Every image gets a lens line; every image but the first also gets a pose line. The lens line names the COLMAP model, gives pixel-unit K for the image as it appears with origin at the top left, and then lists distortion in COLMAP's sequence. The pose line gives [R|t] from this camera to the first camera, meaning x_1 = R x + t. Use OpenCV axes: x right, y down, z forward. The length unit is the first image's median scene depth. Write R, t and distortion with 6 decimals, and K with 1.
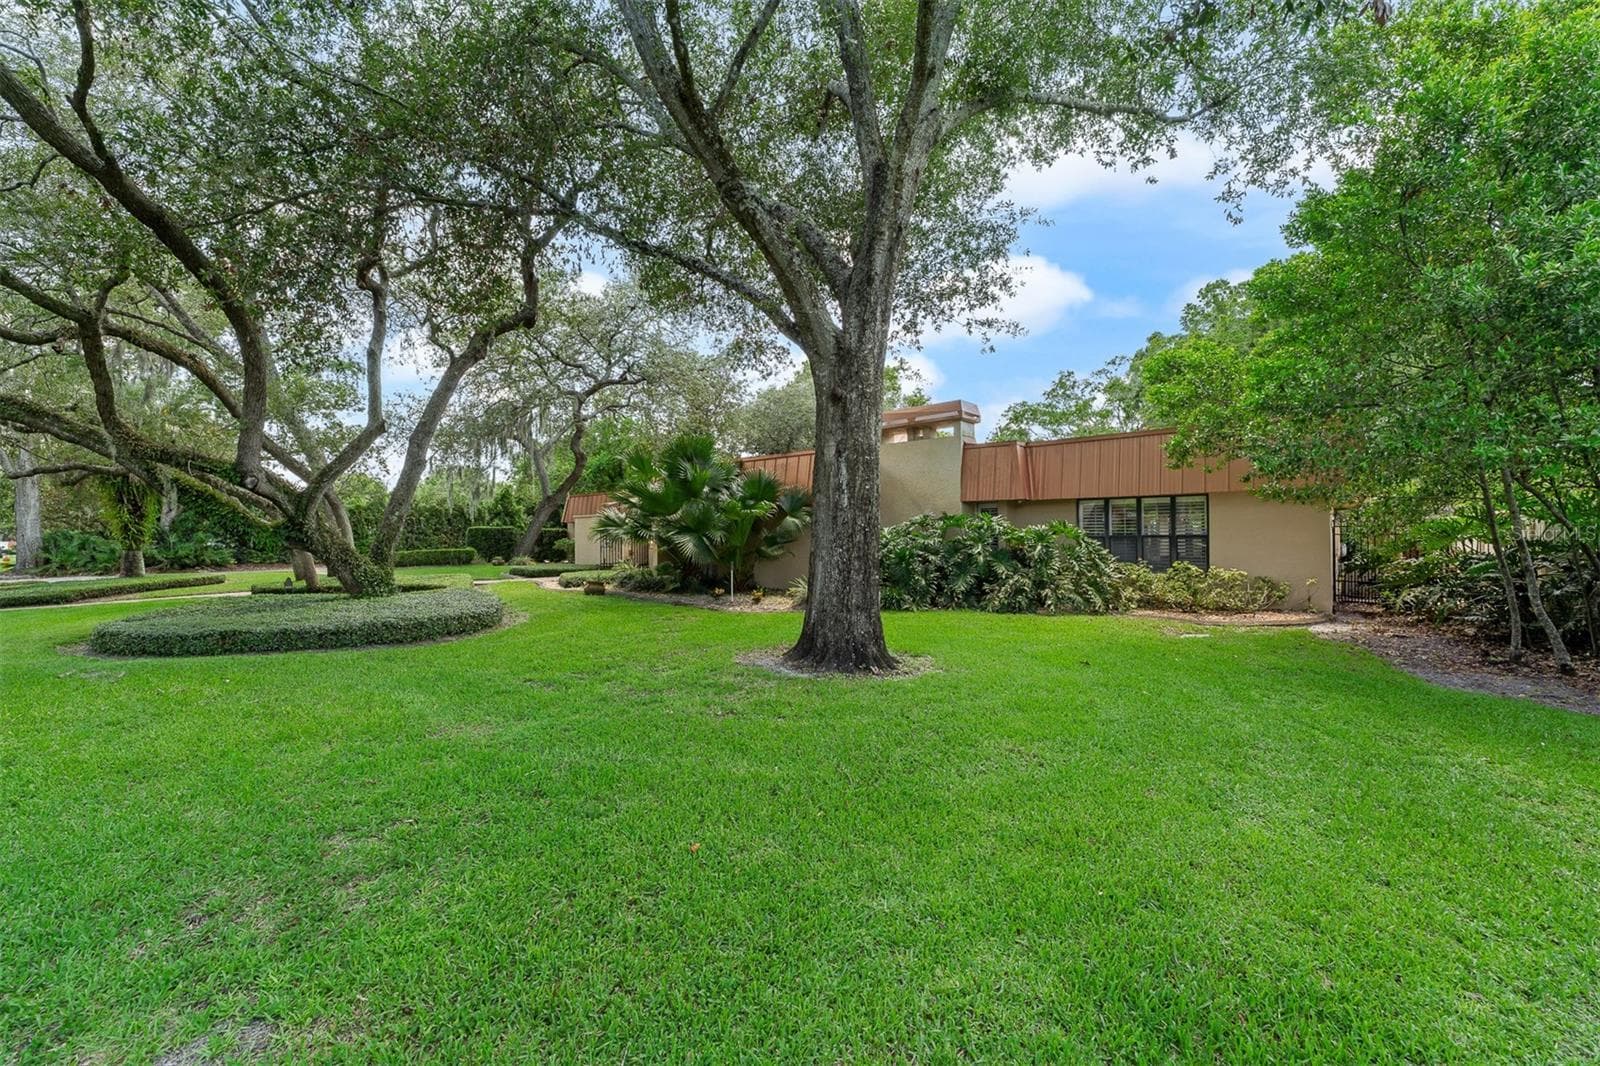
lens RADIAL K [[719.4, 0, 792.8], [0, 719.4, 523.3], [0, 0, 1]] dist [-0.001385, 0.000065]
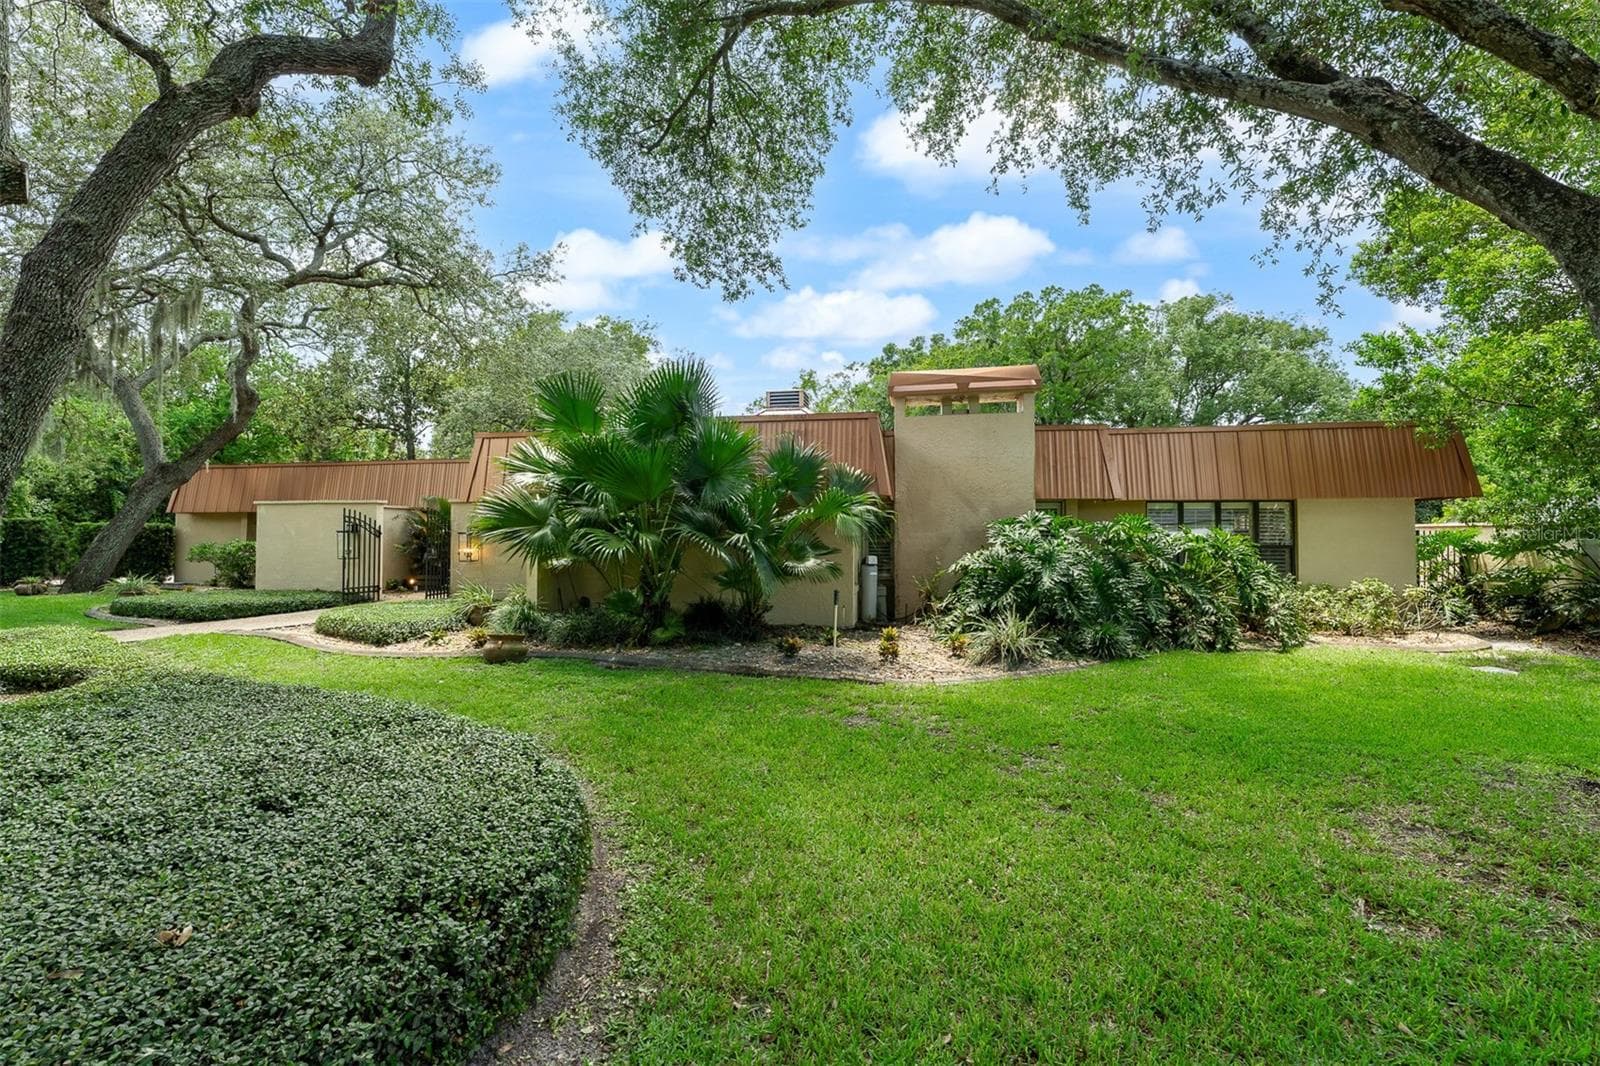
lens RADIAL K [[719.4, 0, 792.8], [0, 719.4, 523.3], [0, 0, 1]] dist [-0.001385, 0.000065]
pose [[0.844424, 0.017766, 0.535380, -0.235880], [-0.016725, 0.999837, -0.006799, 0.002714], [-0.535414, -0.003213, 0.844584, 0.294987]]
